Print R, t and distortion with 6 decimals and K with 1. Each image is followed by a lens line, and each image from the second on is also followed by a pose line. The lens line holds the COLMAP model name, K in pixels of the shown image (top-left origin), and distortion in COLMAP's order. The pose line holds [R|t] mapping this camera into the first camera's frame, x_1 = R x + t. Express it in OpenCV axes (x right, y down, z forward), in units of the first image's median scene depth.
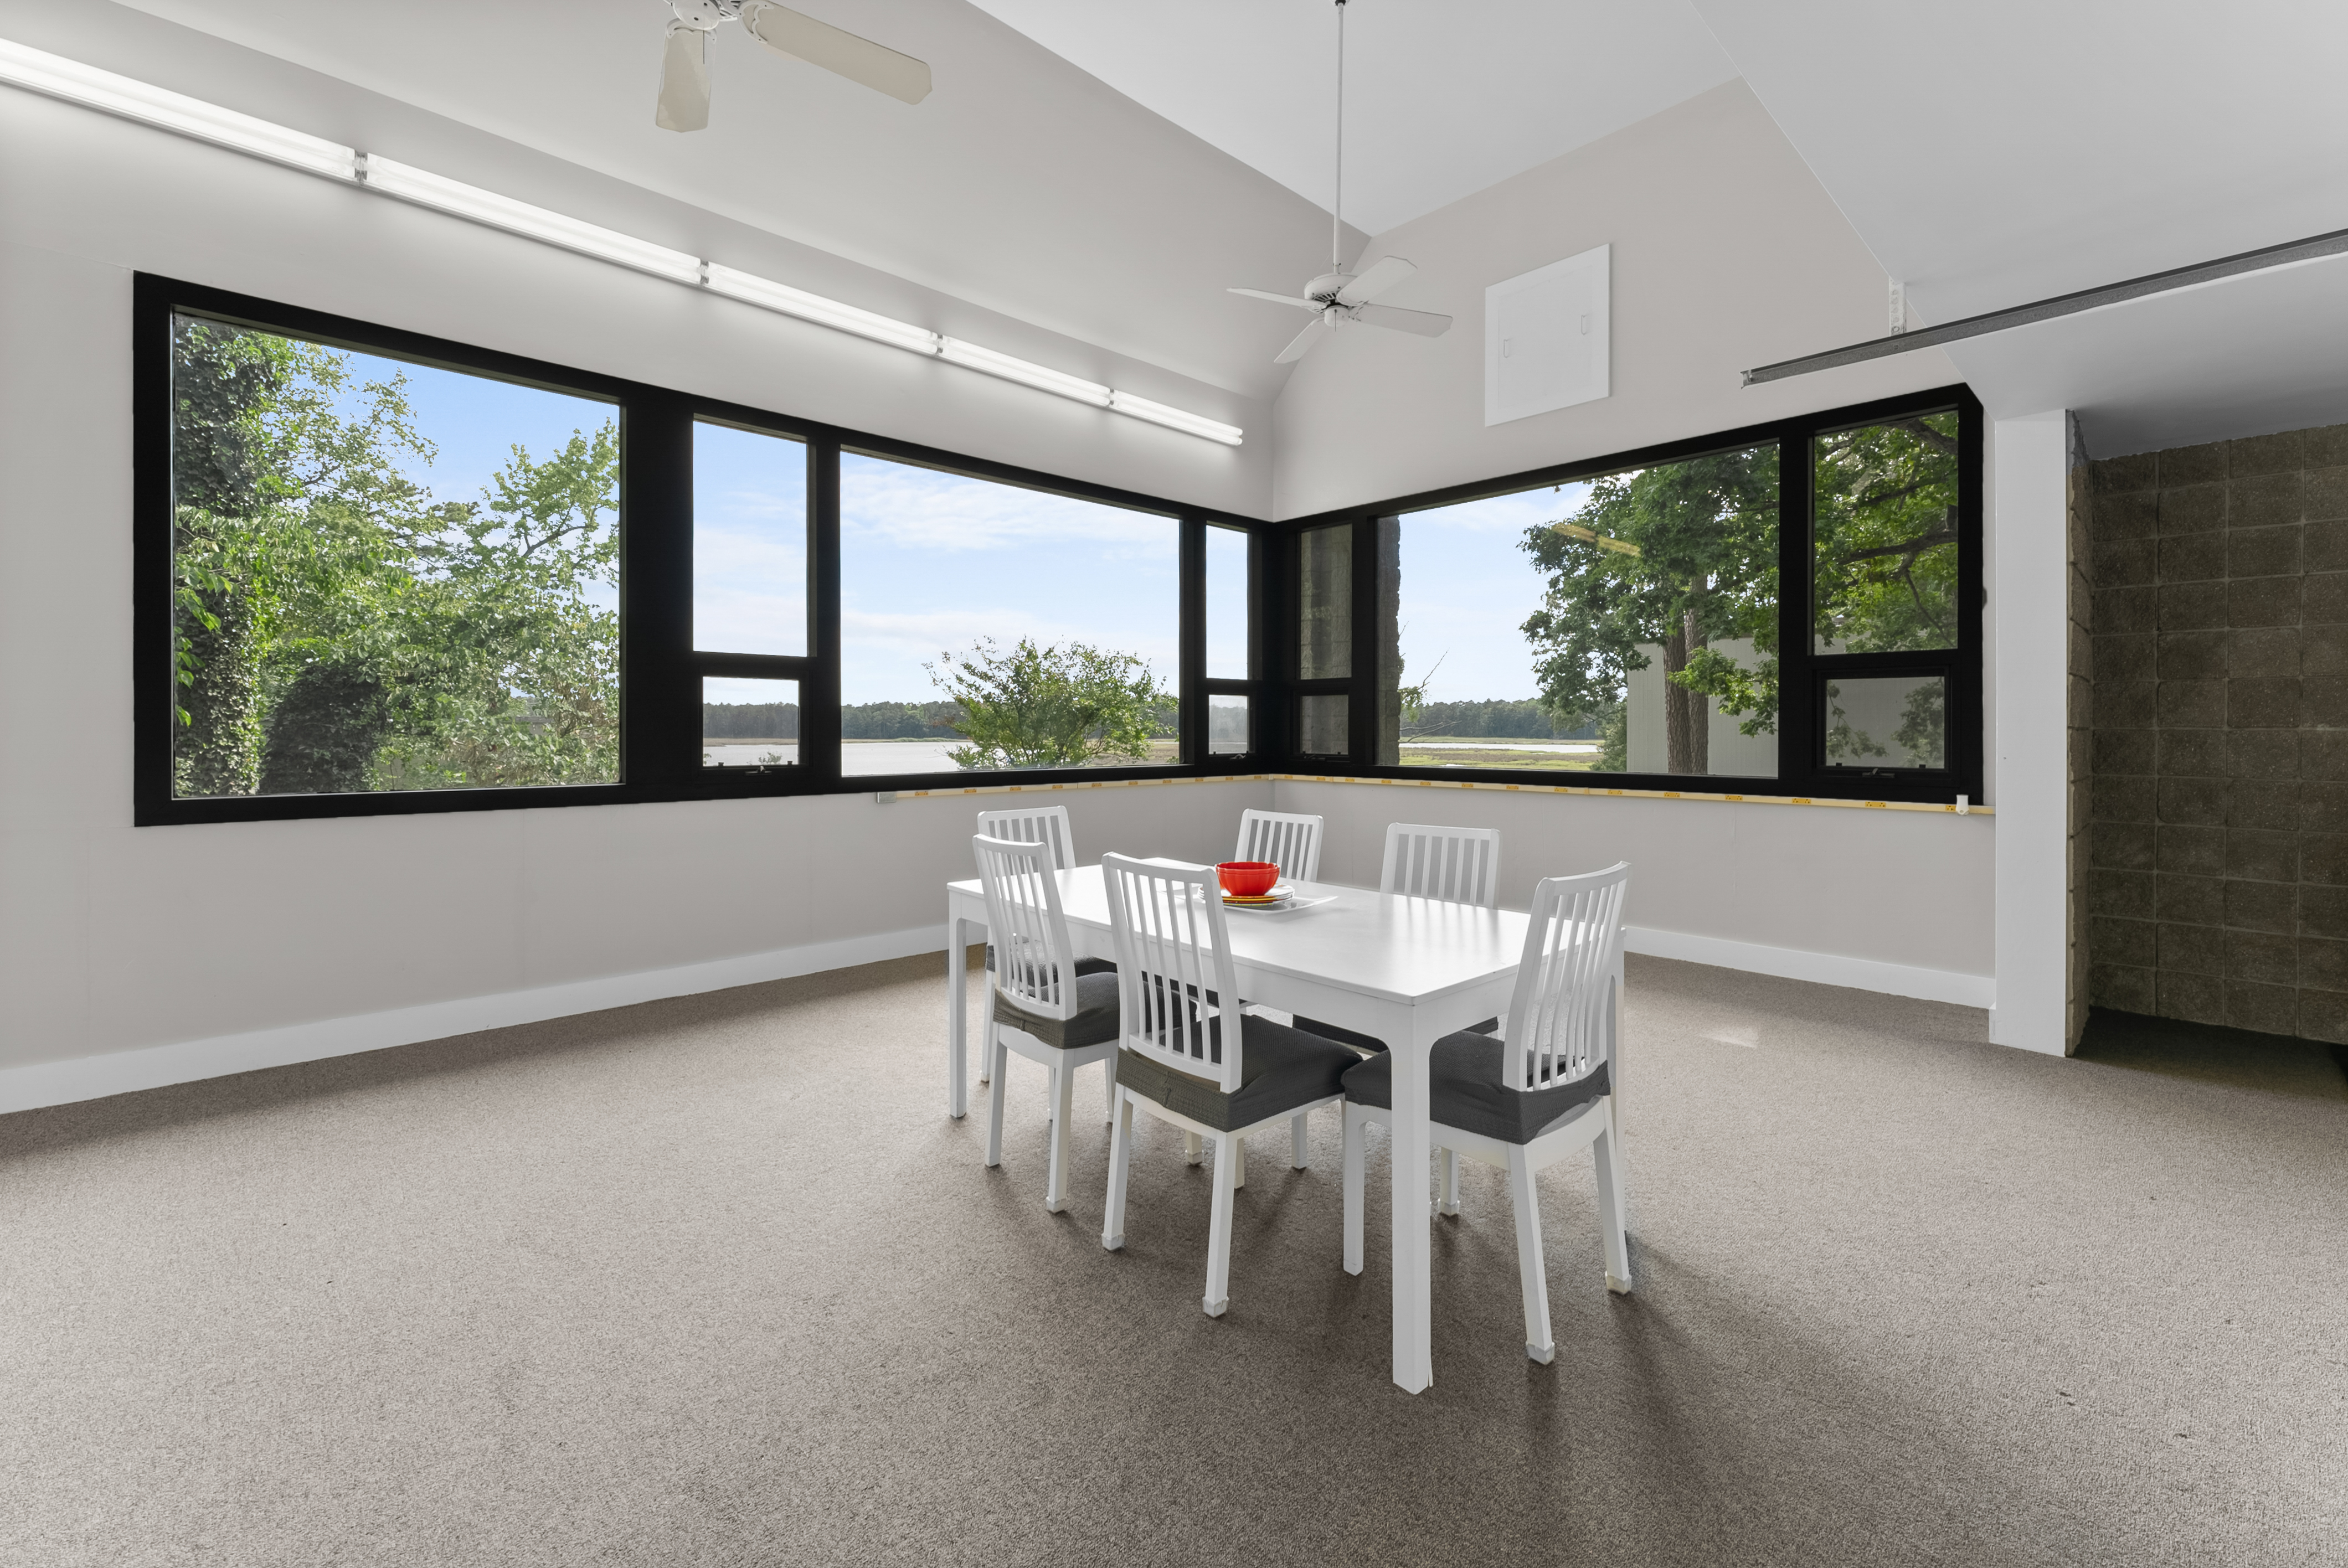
lens RADIAL K [[969.4, 0, 1150.9], [0, 969.4, 732.2], [0, 0, 1]] dist [0.002173, 0.000195]
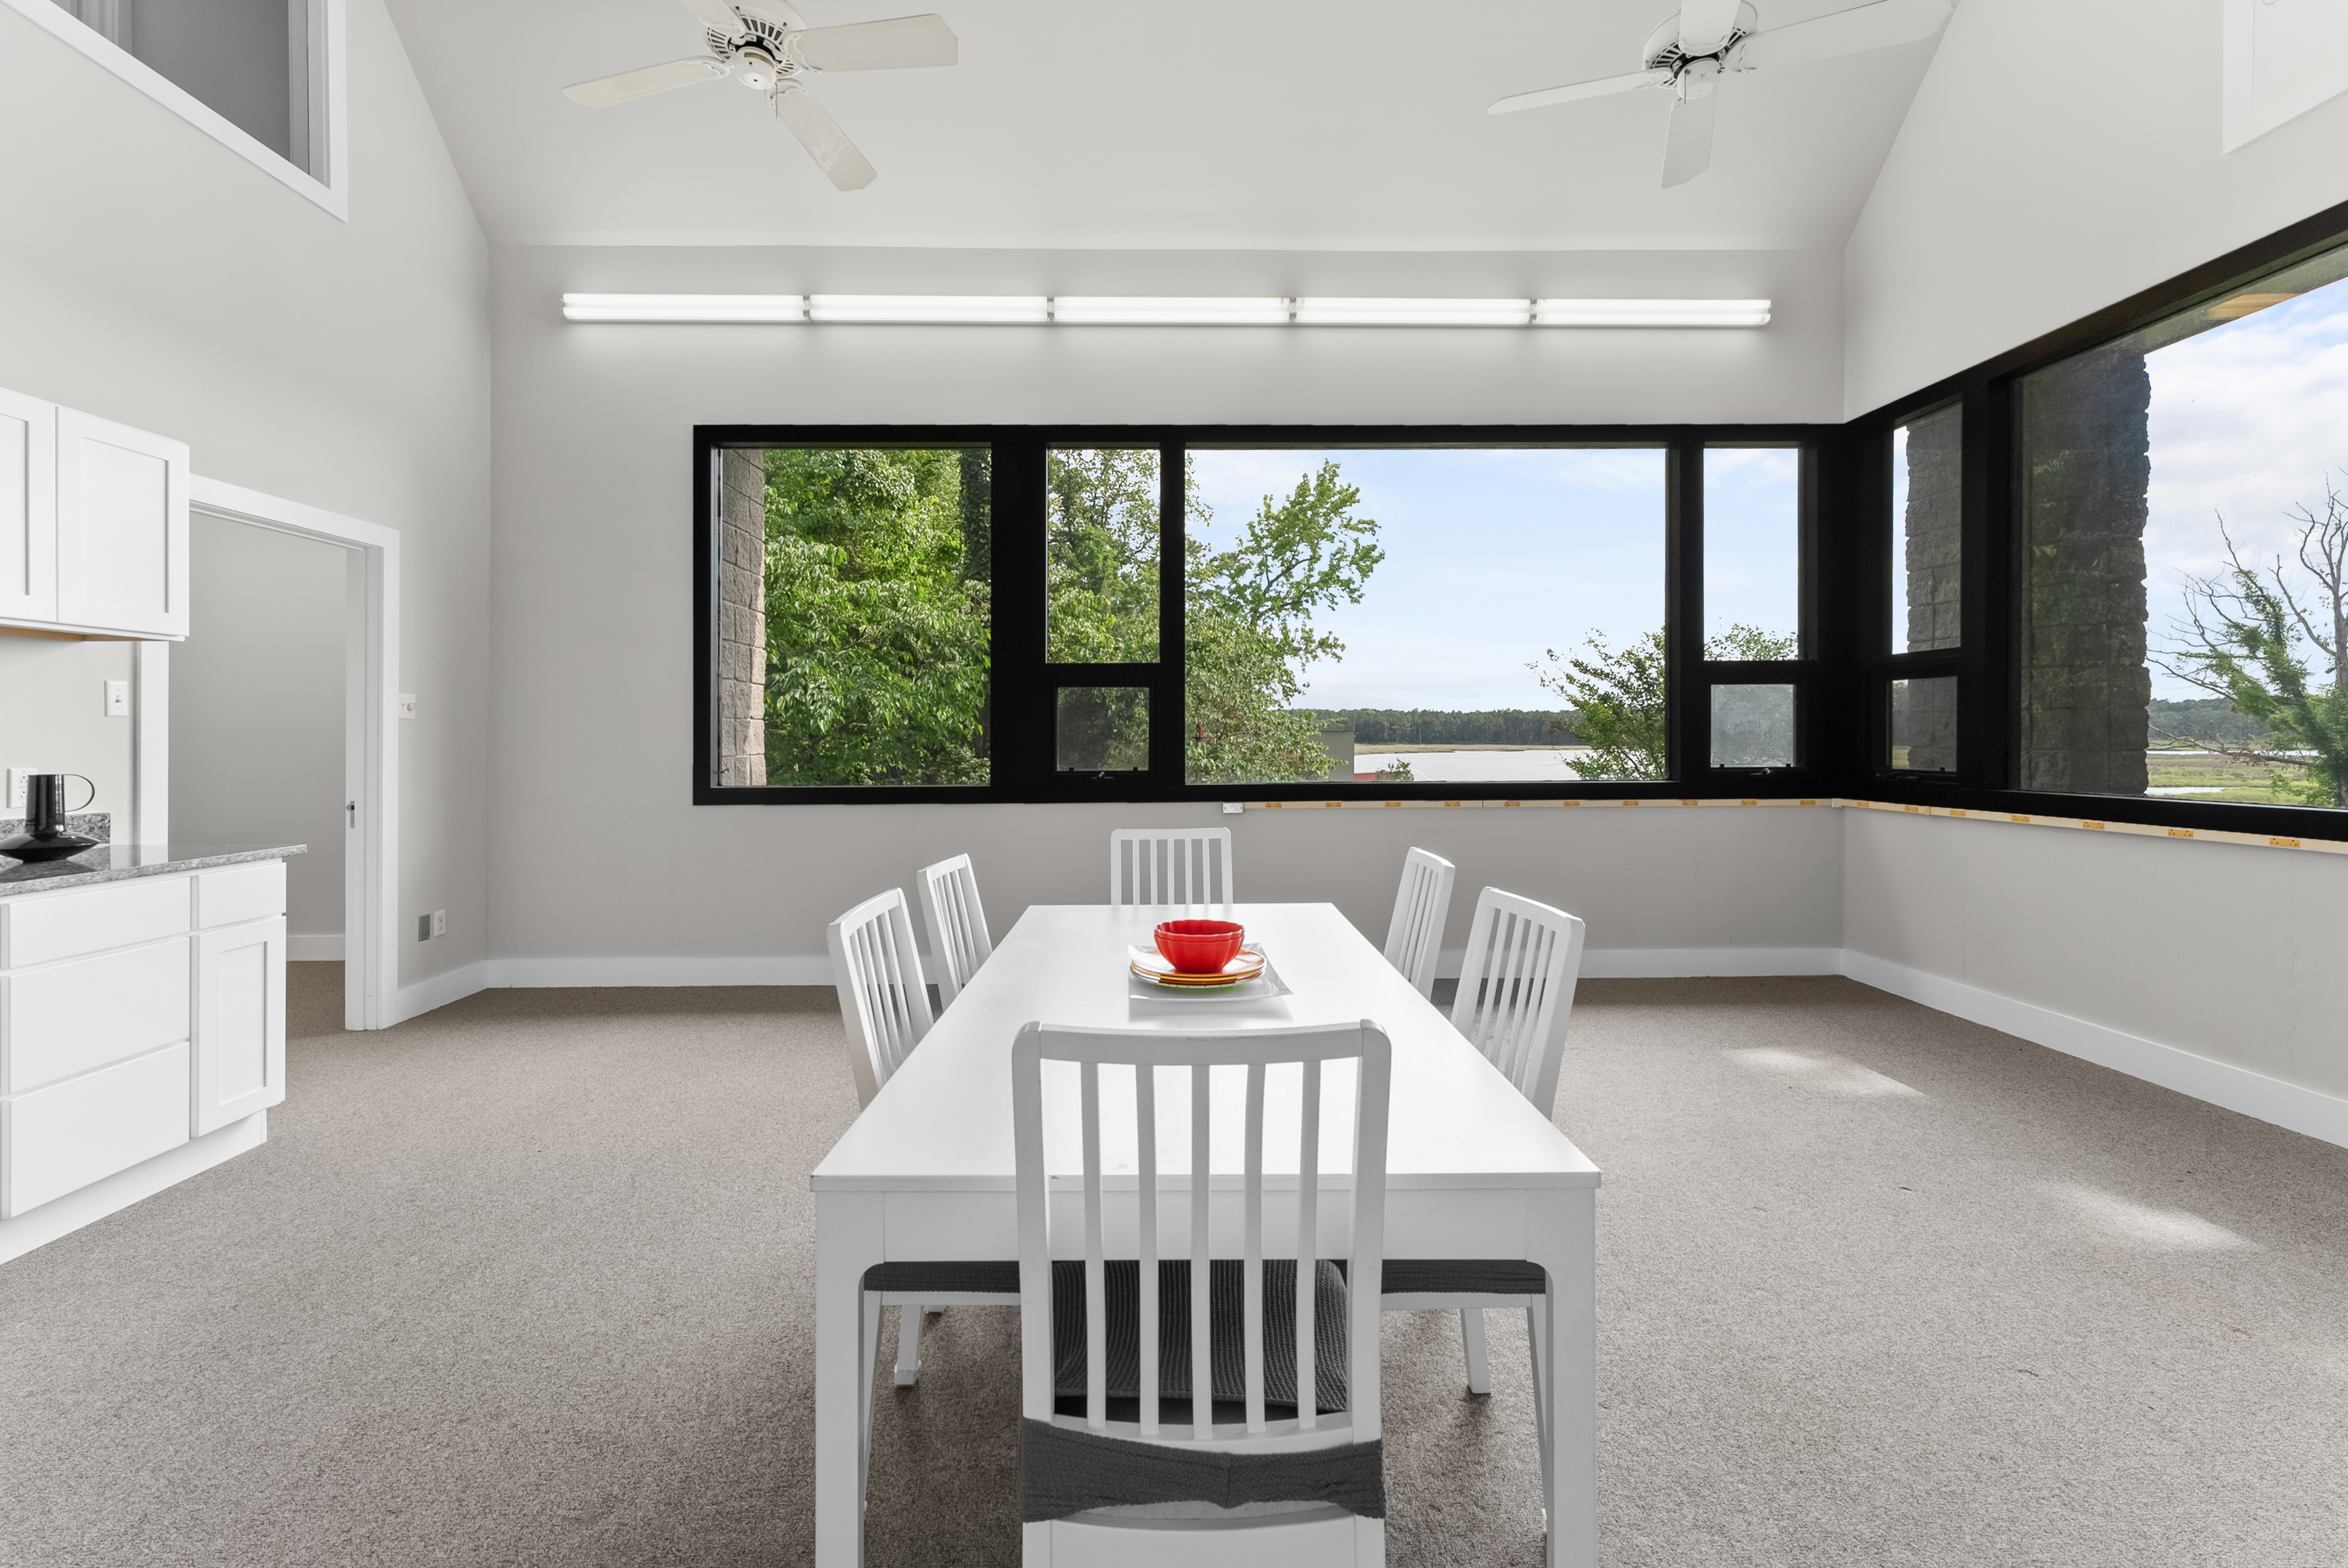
lens RADIAL K [[969.4, 0, 1166.0], [0, 969.4, 742.3], [0, 0, 1]] dist [0.002173, 0.000195]
pose [[0.747803, -0.000835, -0.663920, 0.113899], [0.003251, 0.999992, 0.002405, 0.000368], [0.663913, -0.003957, 0.747800, 0.095084]]
